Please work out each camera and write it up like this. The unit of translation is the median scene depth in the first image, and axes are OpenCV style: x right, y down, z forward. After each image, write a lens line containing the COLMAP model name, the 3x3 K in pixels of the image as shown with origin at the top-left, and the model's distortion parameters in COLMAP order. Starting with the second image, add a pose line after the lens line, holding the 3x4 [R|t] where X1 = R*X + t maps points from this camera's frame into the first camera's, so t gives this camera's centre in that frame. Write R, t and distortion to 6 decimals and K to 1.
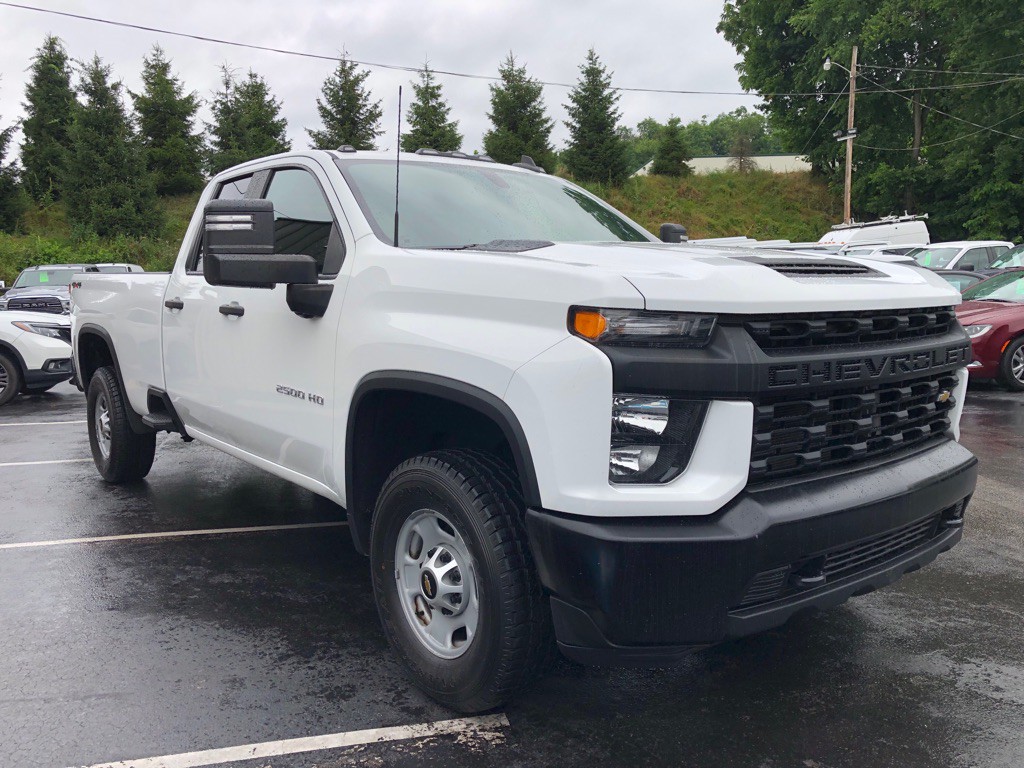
lens RADIAL K [[855.6, 0, 513.5], [0, 855.6, 362.8], [0, 0, 1]] dist [0.023399, 0.001343]
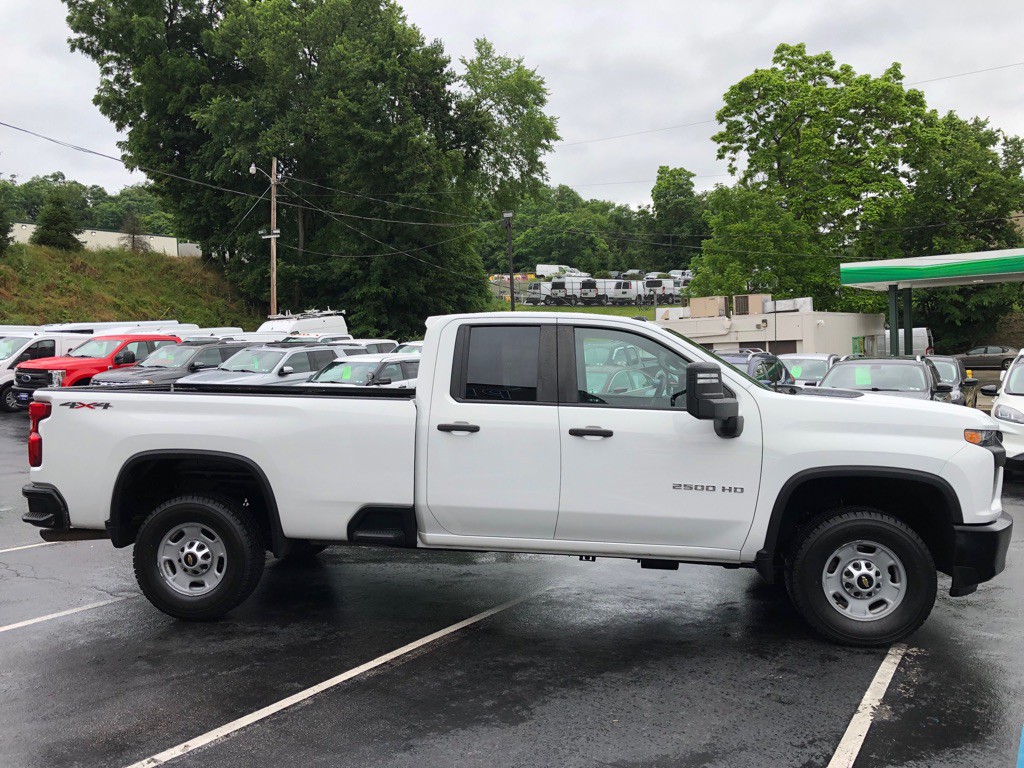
lens RADIAL K [[855.6, 0, 513.5], [0, 855.6, 362.8], [0, 0, 1]] dist [0.023399, 0.001343]
pose [[0.714899, 0.010165, 0.699154, -0.120318], [0.051919, 0.996362, -0.067574, -0.007693], [-0.697298, 0.084608, 0.711771, 0.010786]]
